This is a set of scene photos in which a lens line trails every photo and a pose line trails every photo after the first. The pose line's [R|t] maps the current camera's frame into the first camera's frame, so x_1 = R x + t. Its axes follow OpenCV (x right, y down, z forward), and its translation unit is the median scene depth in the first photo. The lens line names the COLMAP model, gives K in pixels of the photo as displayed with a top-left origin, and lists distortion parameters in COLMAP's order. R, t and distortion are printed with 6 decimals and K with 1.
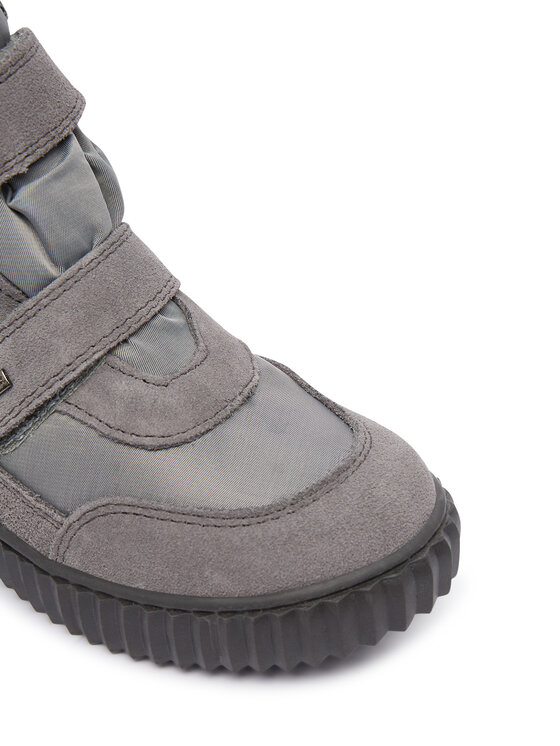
lens RADIAL K [[1047.3, 0, 280.0], [0, 1047.3, 373.0], [0, 0, 1]] dist [-0.131557, -0.006992]
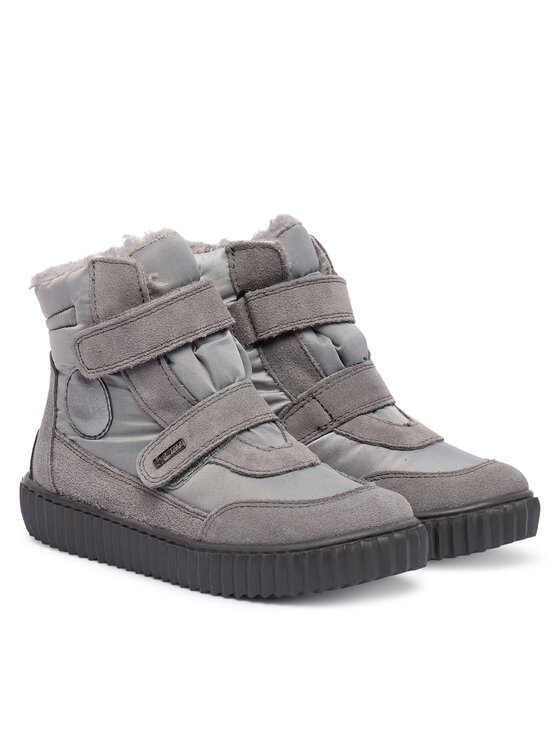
lens RADIAL K [[2182.5, 0, 280.0], [0, 2182.5, 373.0], [0, 0, 1]] dist [-1.790050, -0.100728]
pose [[0.995552, 0.030648, -0.089086, 0.251837], [-0.068430, 0.885174, -0.460201, 1.677342], [0.064753, 0.464250, 0.883334, -2.486460]]
